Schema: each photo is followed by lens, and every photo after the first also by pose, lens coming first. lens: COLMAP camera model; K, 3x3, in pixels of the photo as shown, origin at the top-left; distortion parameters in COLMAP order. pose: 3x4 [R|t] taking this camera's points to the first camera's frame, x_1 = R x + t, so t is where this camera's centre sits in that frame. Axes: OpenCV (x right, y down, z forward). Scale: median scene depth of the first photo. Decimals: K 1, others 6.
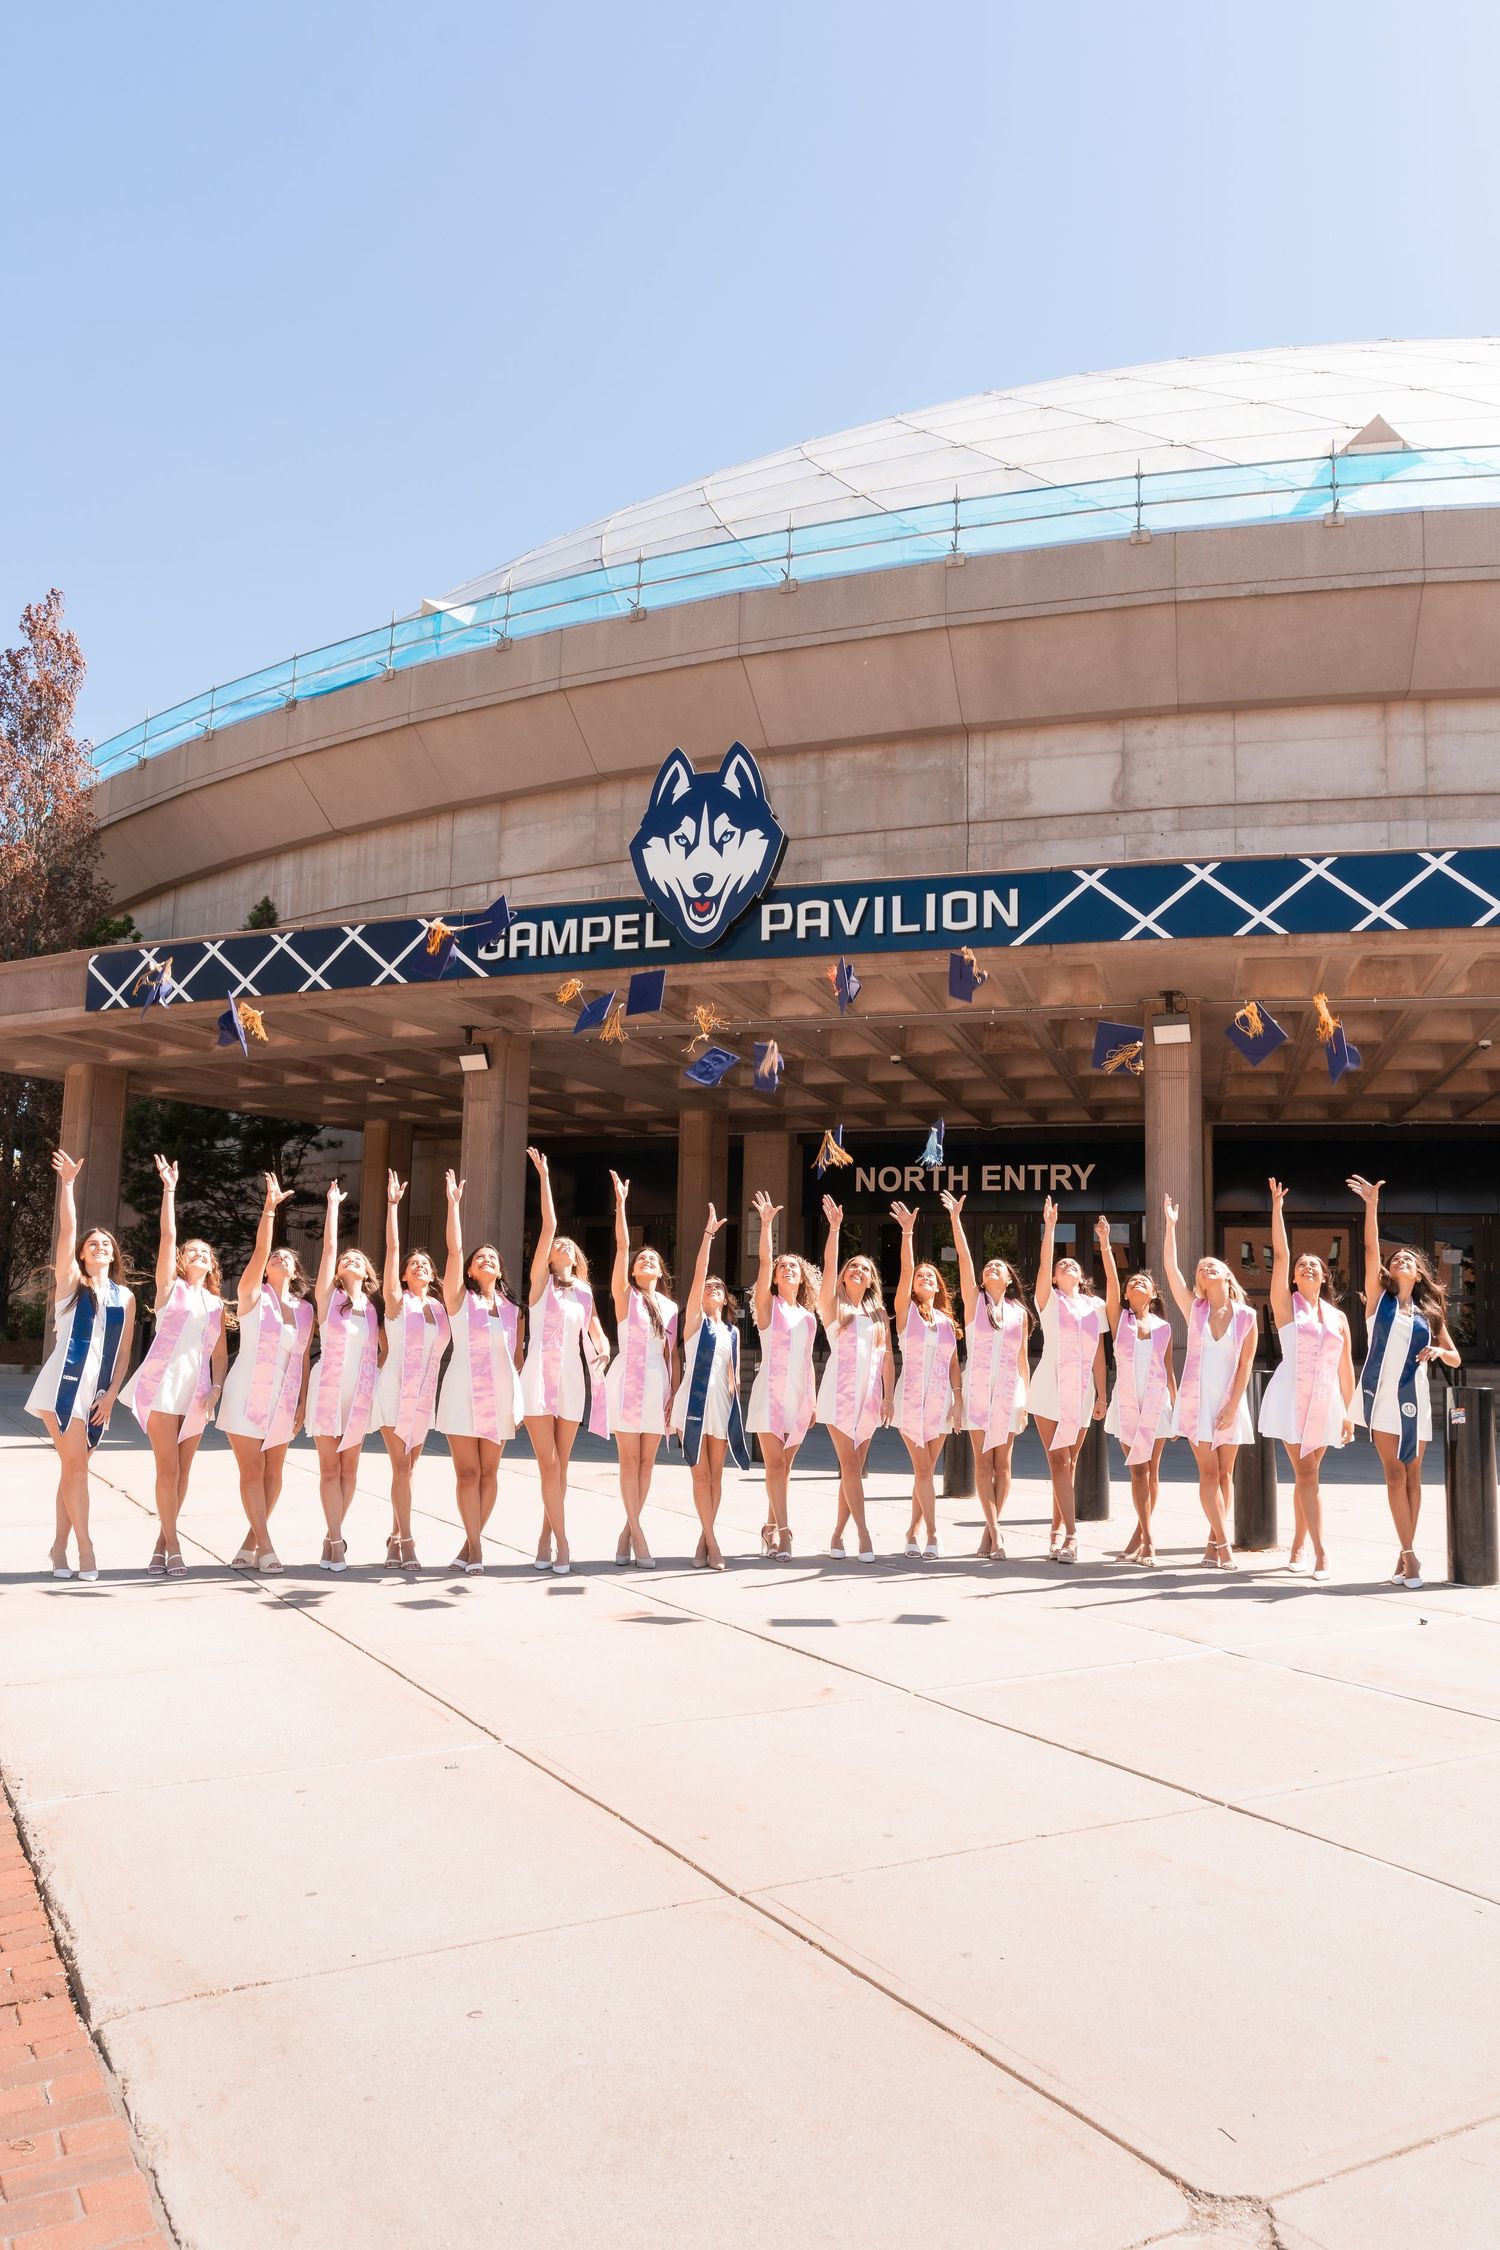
lens RADIAL K [[1653.8, 0, 750.3], [0, 1653.8, 1120.0], [0, 0, 1]] dist [-0.008880, 0.000764]
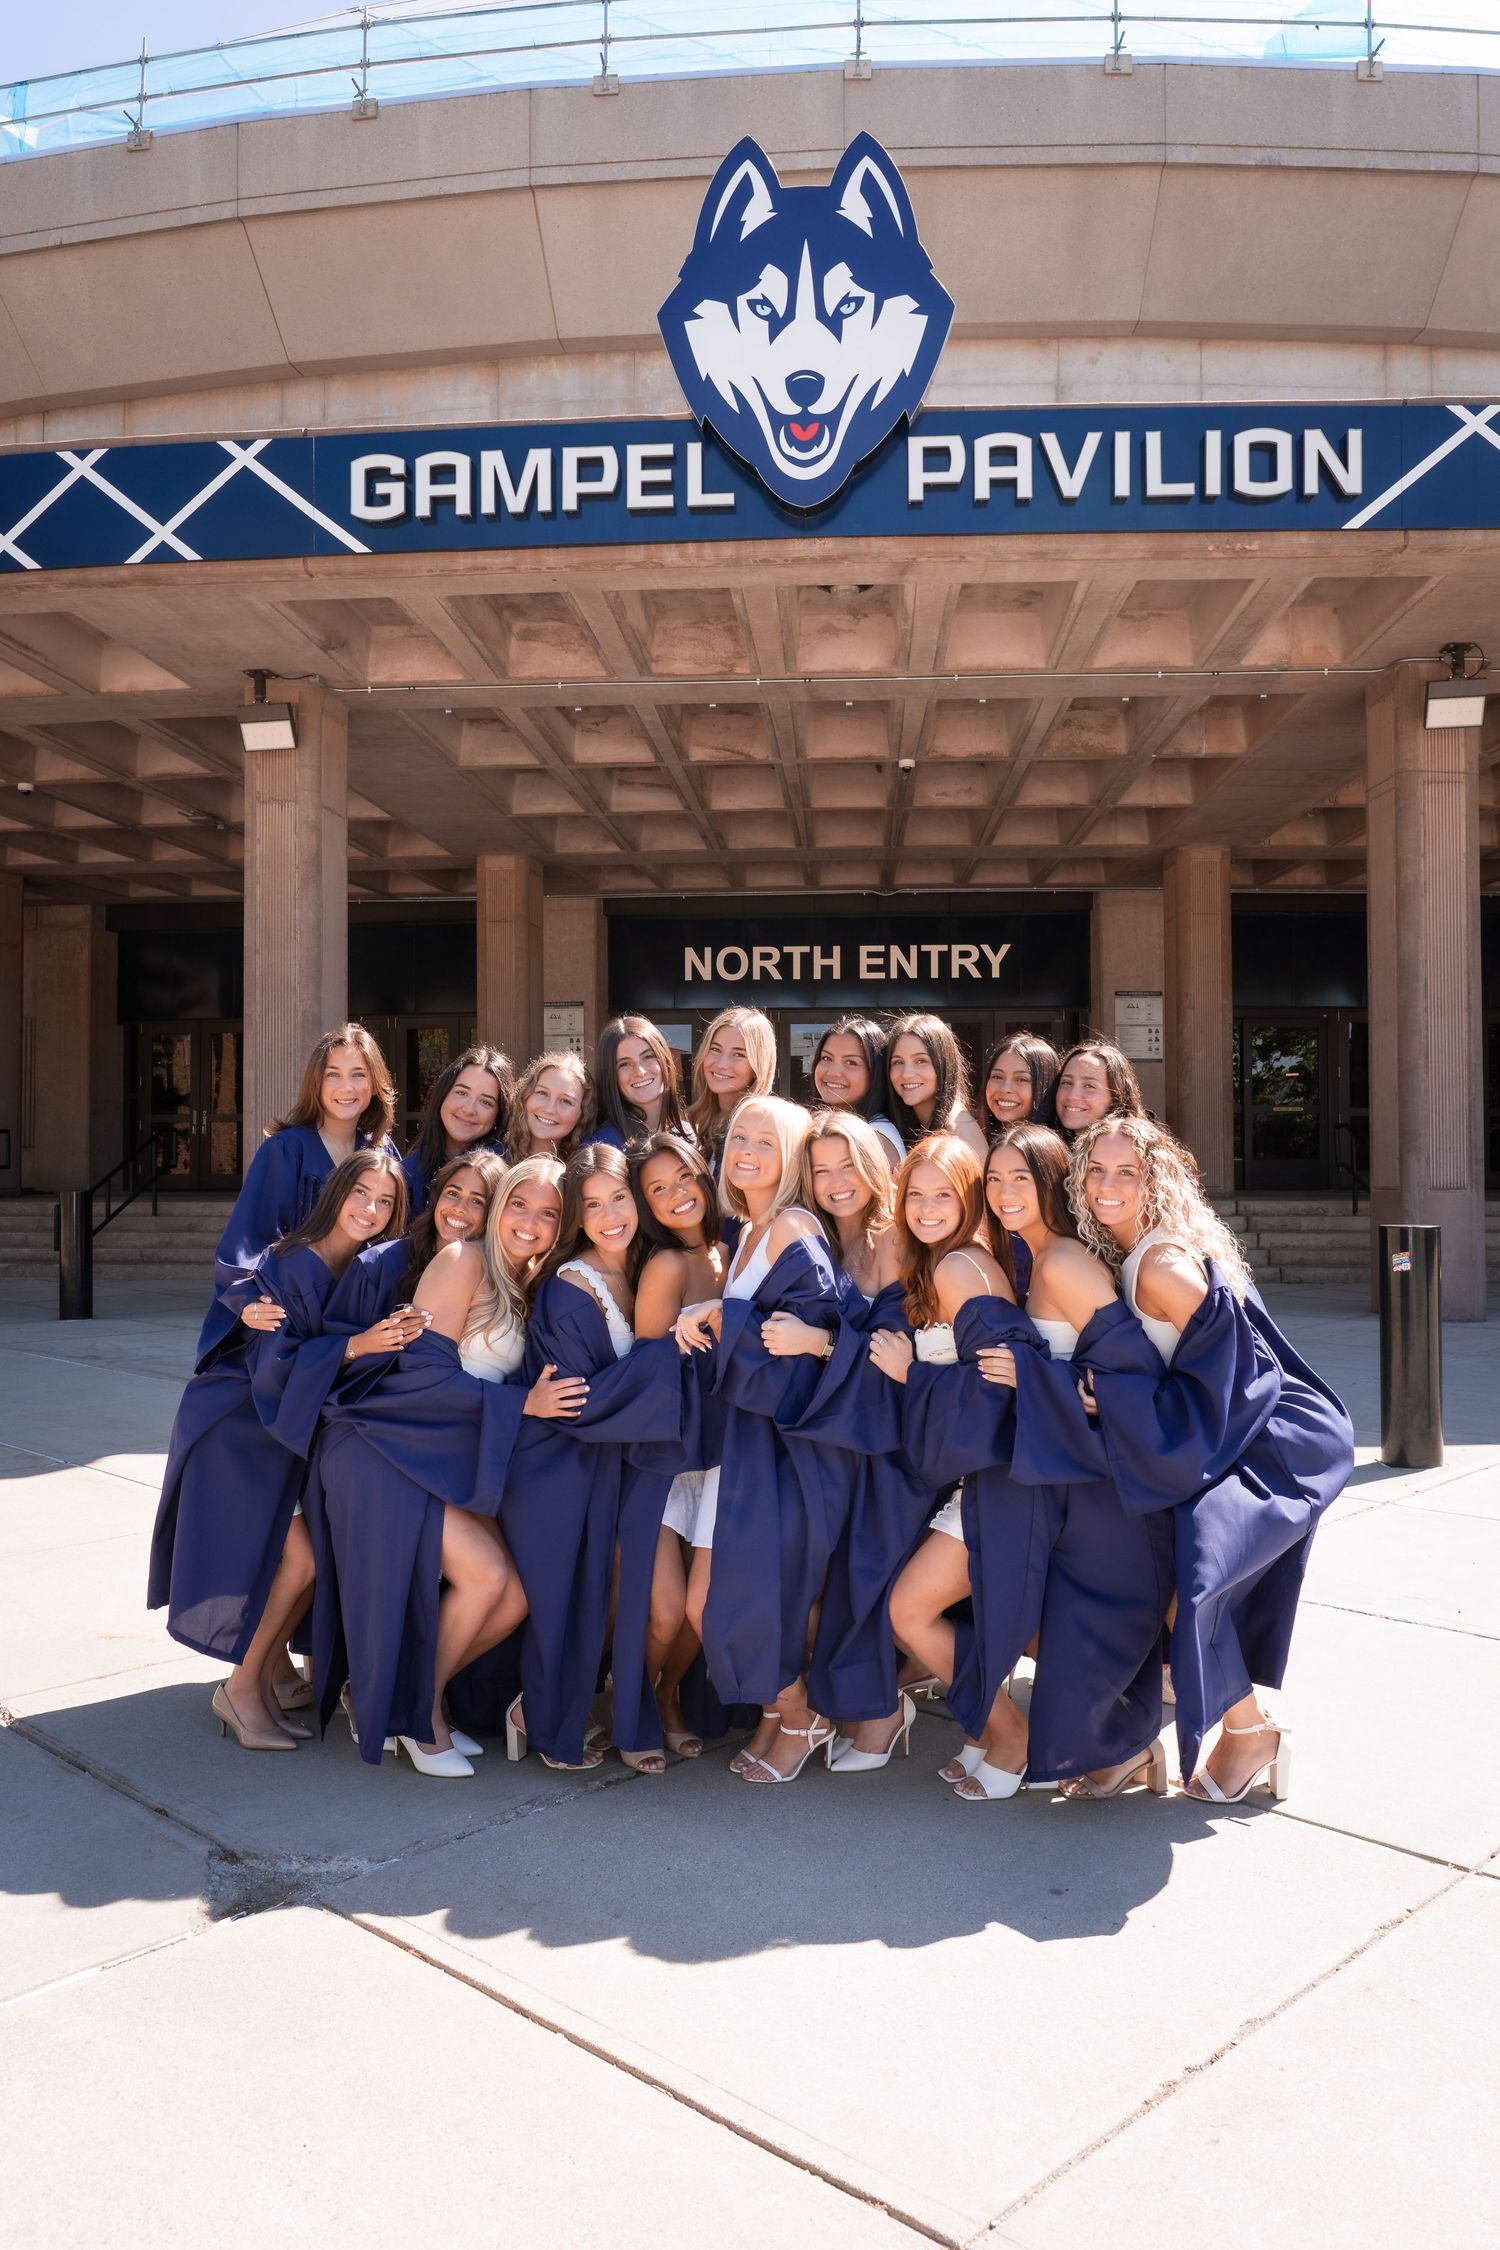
lens RADIAL K [[1758.7, 0, 751.3], [0, 1758.7, 1131.4], [0, 0, 1]] dist [0.001201, -0.001425]
pose [[0.959297, -0.018431, 0.281796, -0.211708], [-0.012821, 0.993996, 0.108661, 0.040817], [-0.282107, -0.107851, 0.953301, 0.397717]]
